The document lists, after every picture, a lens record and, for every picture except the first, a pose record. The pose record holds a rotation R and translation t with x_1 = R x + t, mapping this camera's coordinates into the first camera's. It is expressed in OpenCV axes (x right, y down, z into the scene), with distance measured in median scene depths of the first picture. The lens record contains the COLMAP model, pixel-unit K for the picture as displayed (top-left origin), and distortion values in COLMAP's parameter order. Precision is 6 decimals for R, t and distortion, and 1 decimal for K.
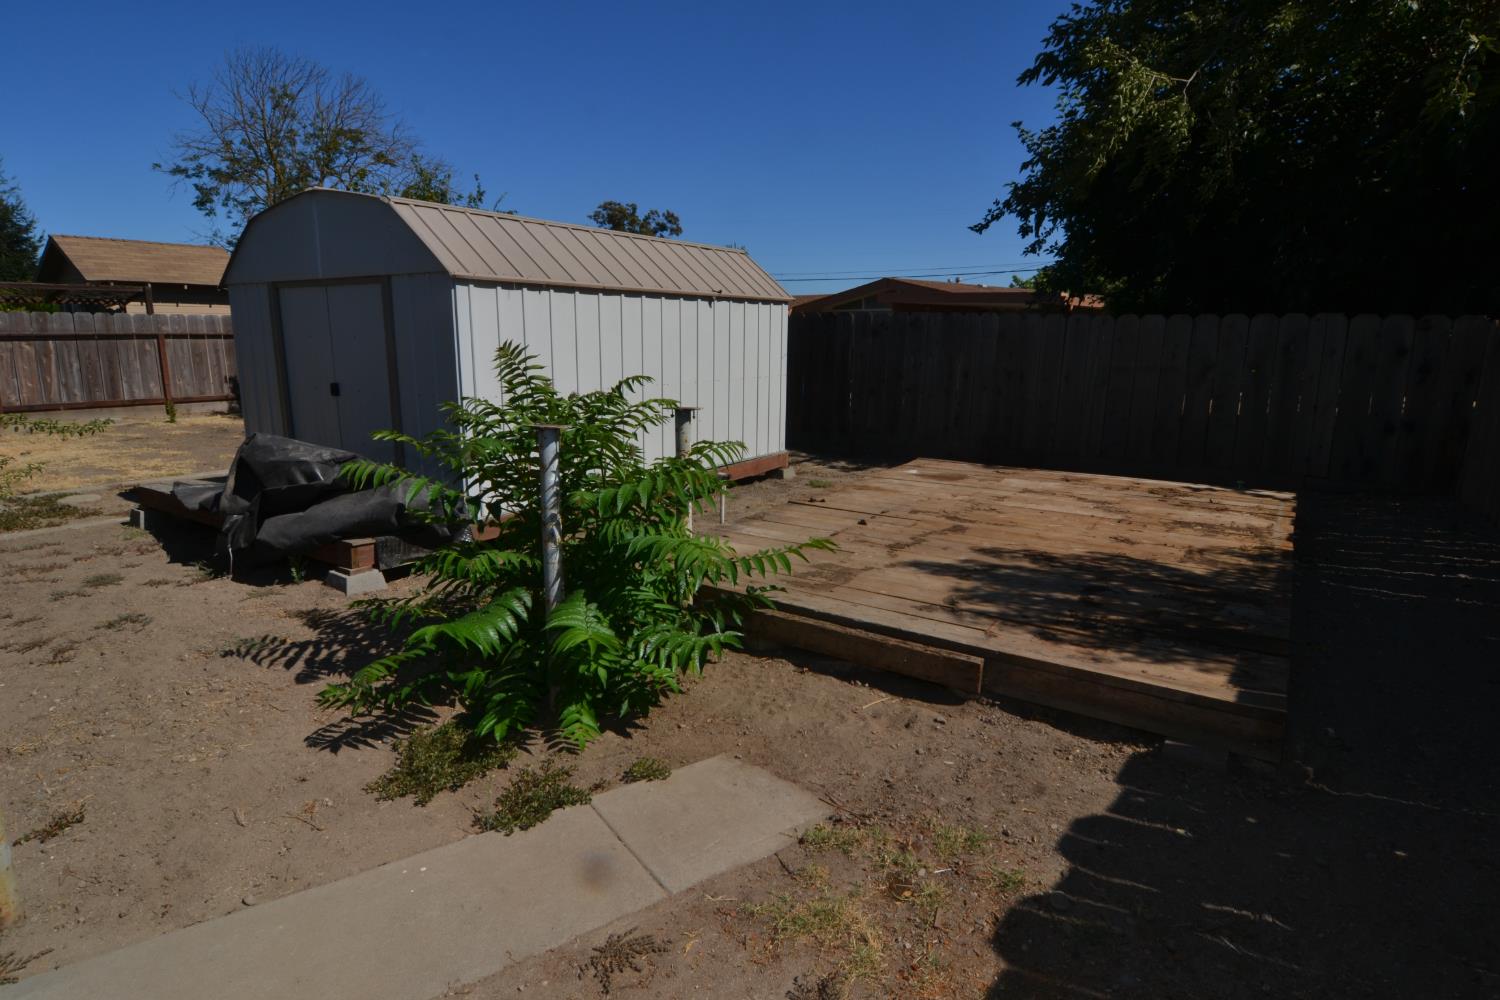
lens RADIAL K [[809.6, 0, 751.1], [0, 809.6, 500.8], [0, 0, 1]] dist [-0.006230, -0.010226]
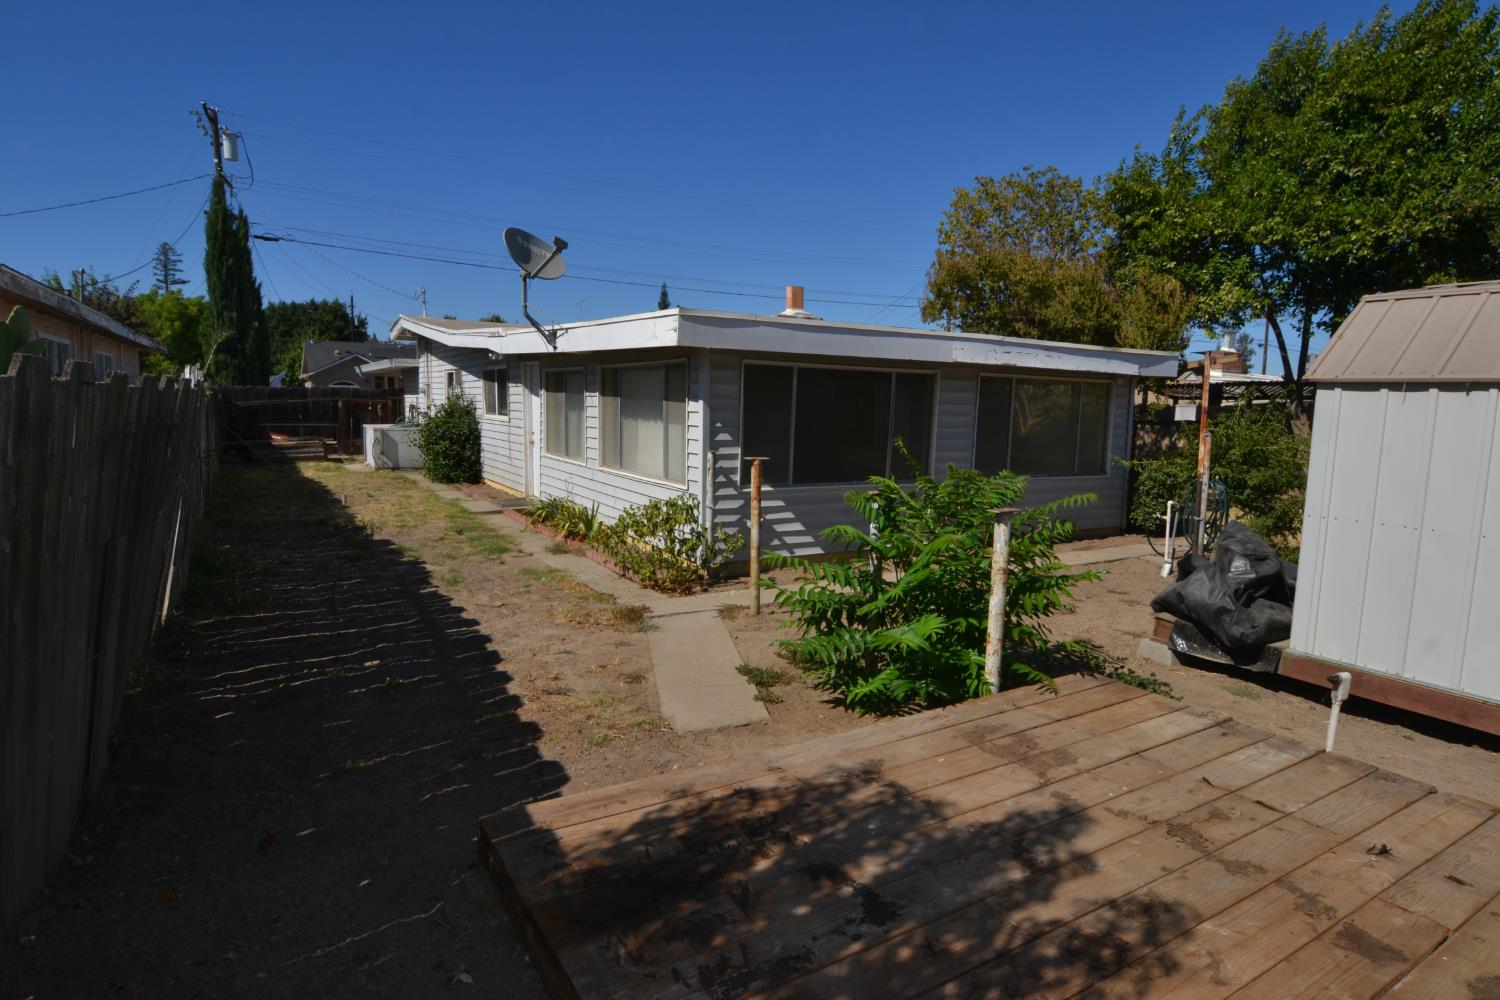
lens RADIAL K [[809.6, 0, 751.1], [0, 809.6, 500.8], [0, 0, 1]] dist [-0.006230, -0.010226]
pose [[-0.403036, 0.098246, -0.909896, 0.865143], [-0.216662, 0.955715, 0.199163, -0.229712], [0.889168, 0.277410, -0.363901, 0.965819]]
